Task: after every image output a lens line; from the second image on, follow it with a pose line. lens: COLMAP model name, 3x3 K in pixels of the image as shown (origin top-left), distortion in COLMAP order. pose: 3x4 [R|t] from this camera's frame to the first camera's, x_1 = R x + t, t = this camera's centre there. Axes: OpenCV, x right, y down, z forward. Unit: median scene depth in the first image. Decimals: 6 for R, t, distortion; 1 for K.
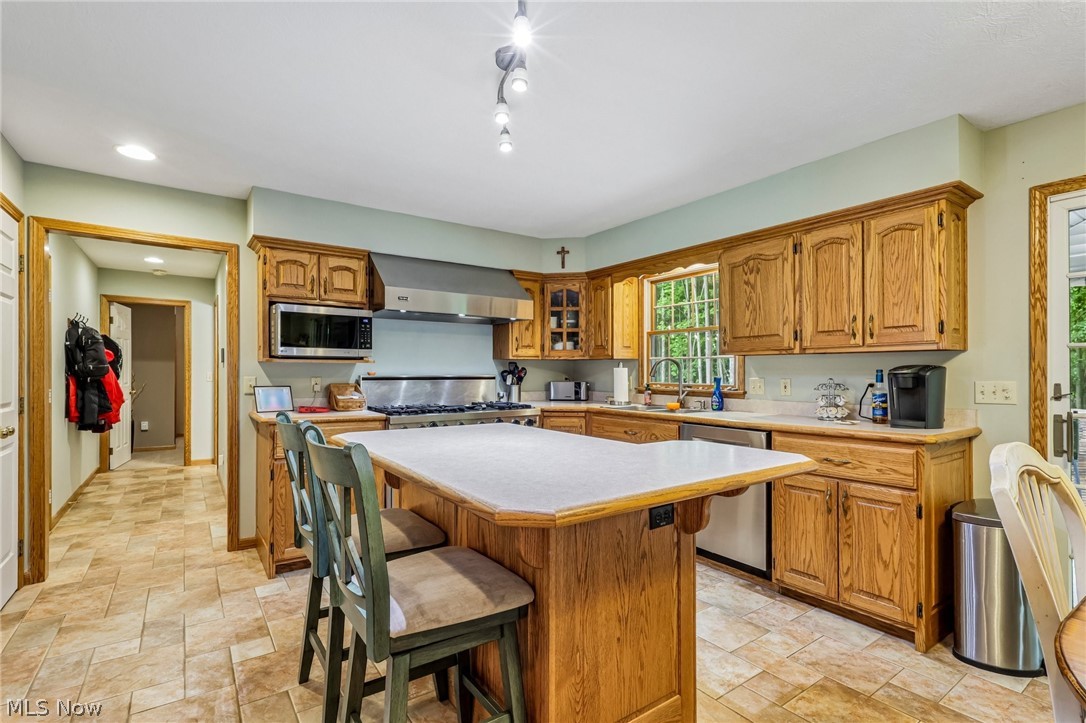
lens RADIAL K [[508.0, 0, 538.7], [0, 508.0, 370.0], [0, 0, 1]] dist [-0.000431, 0.000241]
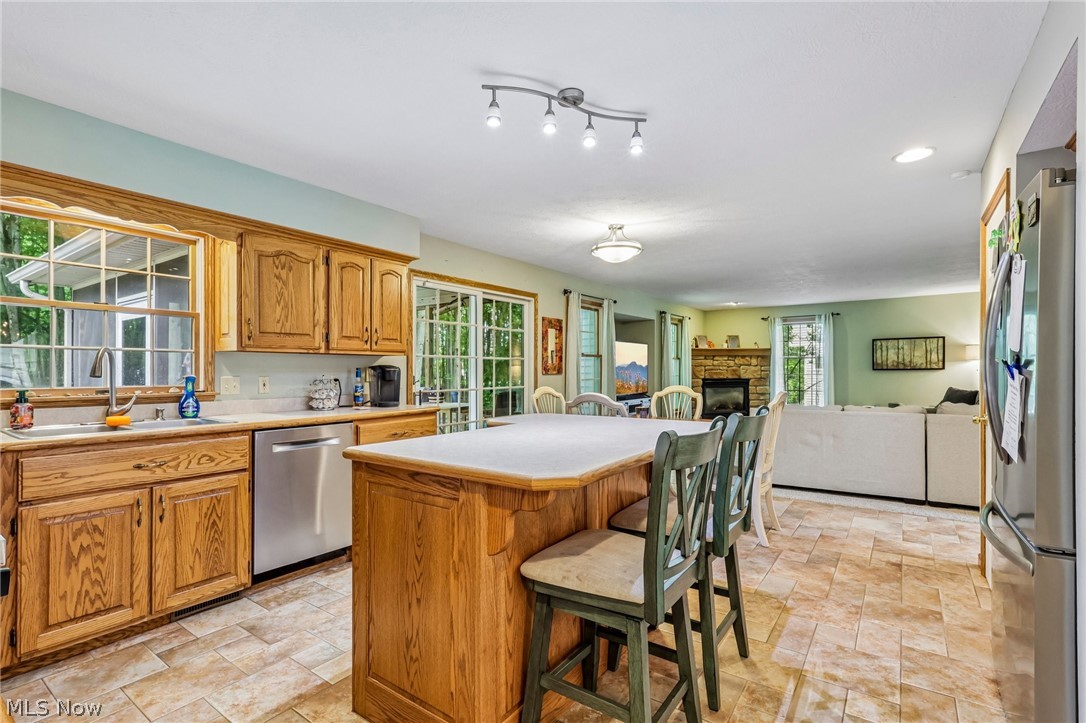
lens RADIAL K [[508.0, 0, 539.4], [0, 508.0, 366.7], [0, 0, 1]] dist [-0.000431, 0.000241]
pose [[-0.326565, 0.001413, 0.945174, -0.667494], [-0.006518, 0.999972, -0.003747, -0.001605], [-0.945152, -0.007385, -0.326546, 0.853634]]
